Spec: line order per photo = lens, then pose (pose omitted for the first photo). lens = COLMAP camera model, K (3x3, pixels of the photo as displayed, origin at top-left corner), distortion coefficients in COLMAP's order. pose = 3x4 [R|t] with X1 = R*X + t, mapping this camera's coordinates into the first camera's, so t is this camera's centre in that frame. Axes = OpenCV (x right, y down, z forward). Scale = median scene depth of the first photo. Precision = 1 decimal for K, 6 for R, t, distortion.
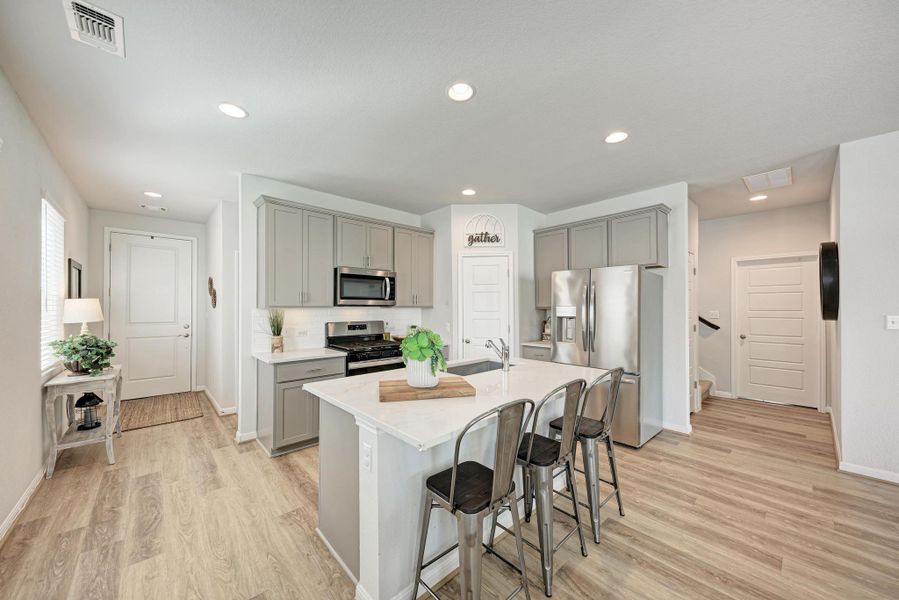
lens RADIAL K [[323.0, 0, 450.9], [0, 323.0, 305.6], [0, 0, 1]] dist [0.018571, -0.006649]
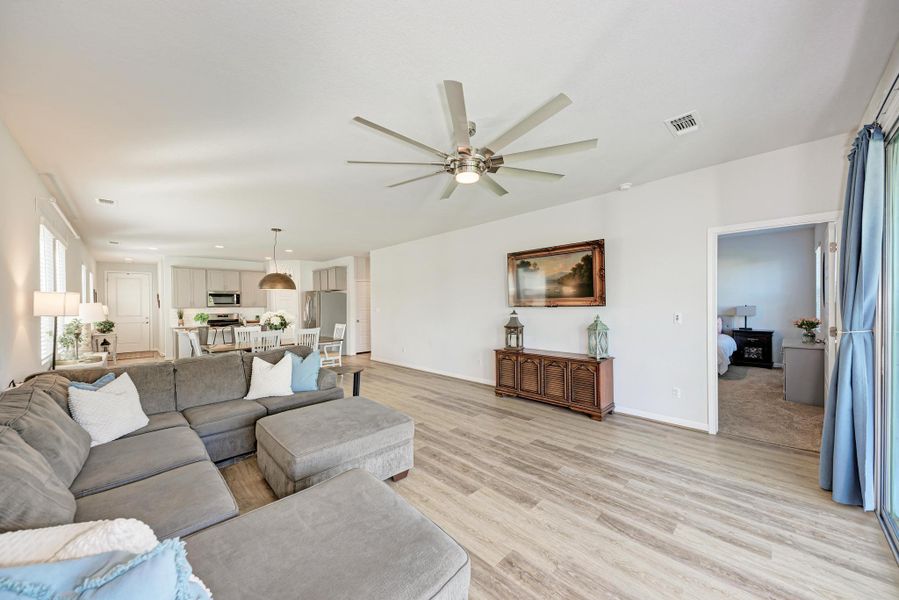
lens RADIAL K [[323.0, 0, 450.9], [0, 323.0, 305.6], [0, 0, 1]] dist [0.018571, -0.006649]
pose [[0.999110, -0.012190, 0.040383, 1.546358], [0.011754, 0.999870, 0.011025, -0.017116], [-0.040512, -0.010541, 0.999123, -1.709758]]
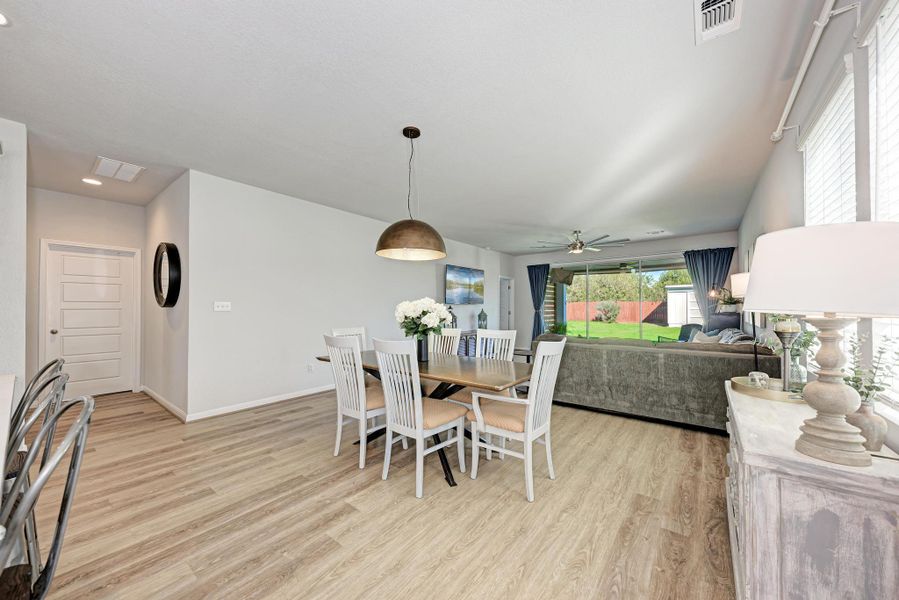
lens RADIAL K [[323.0, 0, 450.9], [0, 323.0, 305.6], [0, 0, 1]] dist [0.018571, -0.006649]
pose [[-0.167343, 0.010748, 0.985840, -0.213502], [-0.004225, 0.999924, -0.011619, 0.048466], [-0.985890, -0.006110, -0.167285, 0.166654]]
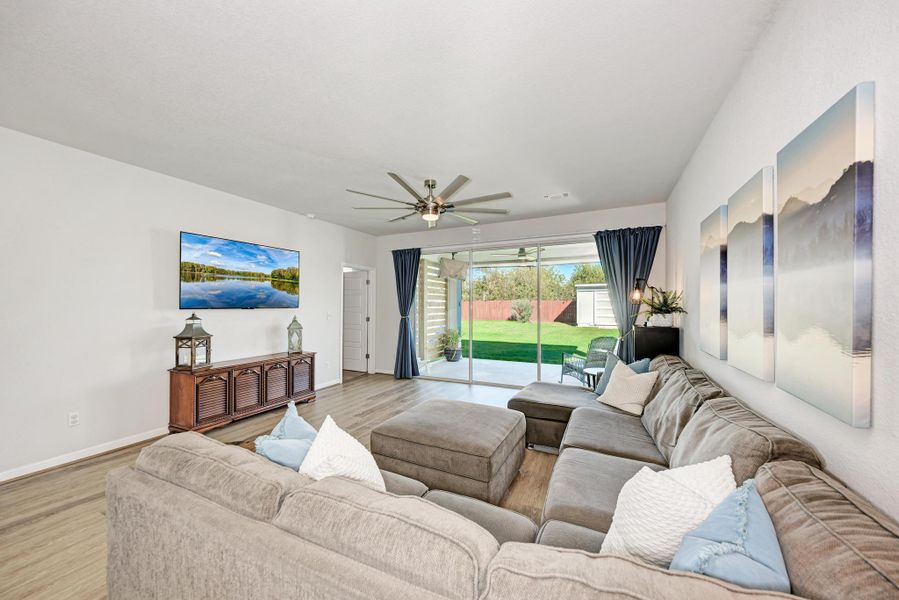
lens RADIAL K [[323.0, 0, 450.9], [0, 323.0, 305.6], [0, 0, 1]] dist [0.018571, -0.006649]
pose [[-0.373119, 0.000522, 0.927783, 0.558172], [-0.005933, 0.999978, -0.002949, -0.004389], [-0.927765, -0.006604, -0.373108, -0.587591]]
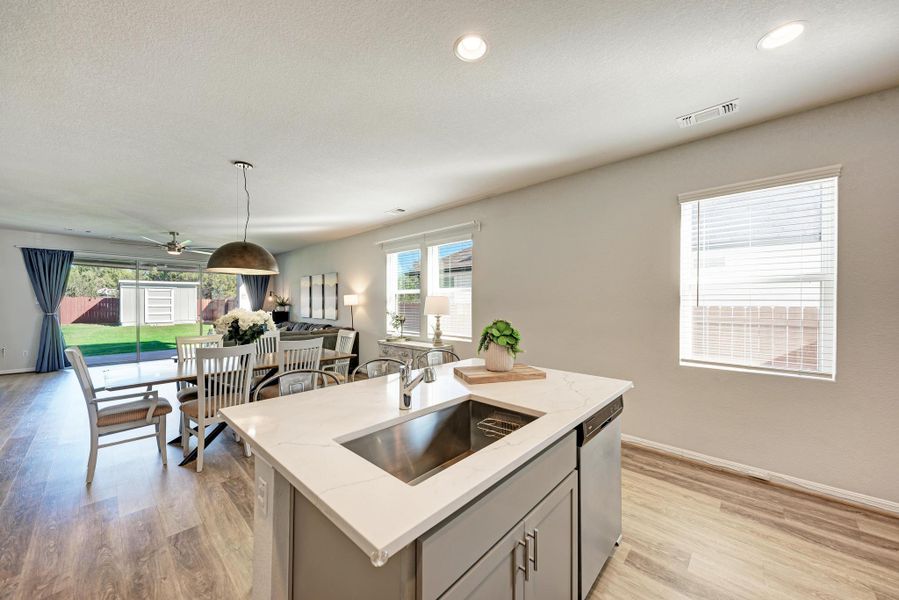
lens RADIAL K [[323.0, 0, 450.9], [0, 323.0, 305.6], [0, 0, 1]] dist [0.018571, -0.006649]
pose [[-0.996818, 0.001405, -0.079693, 0.098993], [0.001347, 0.999999, 0.000782, 0.008961], [0.079694, 0.000673, -0.996819, 1.188766]]
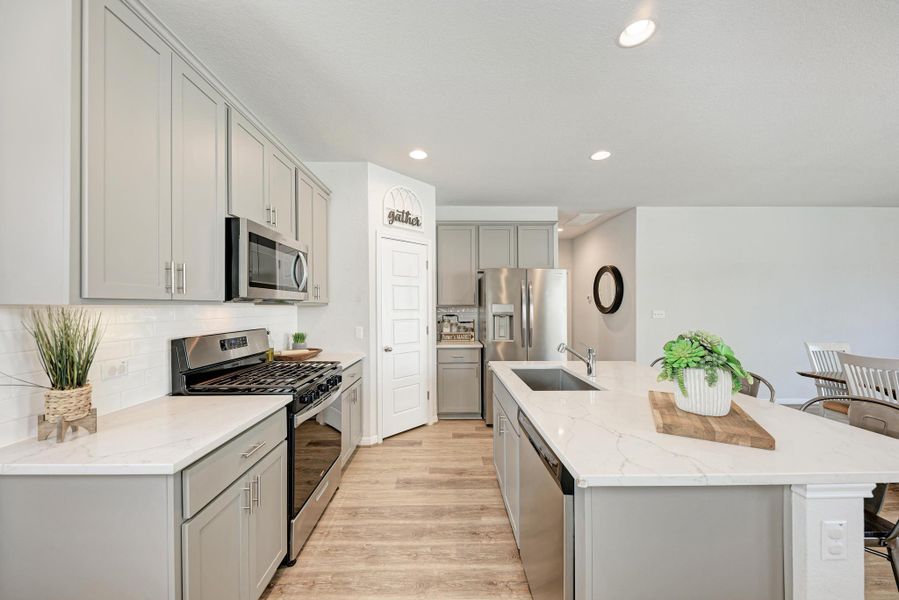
lens RADIAL K [[323.0, 0, 450.9], [0, 323.0, 305.6], [0, 0, 1]] dist [0.018571, -0.006649]
pose [[0.666358, 0.003110, 0.745626, -0.556330], [-0.006723, 0.999976, 0.001837, 0.005833], [-0.745602, -0.006237, 0.666362, 0.513665]]
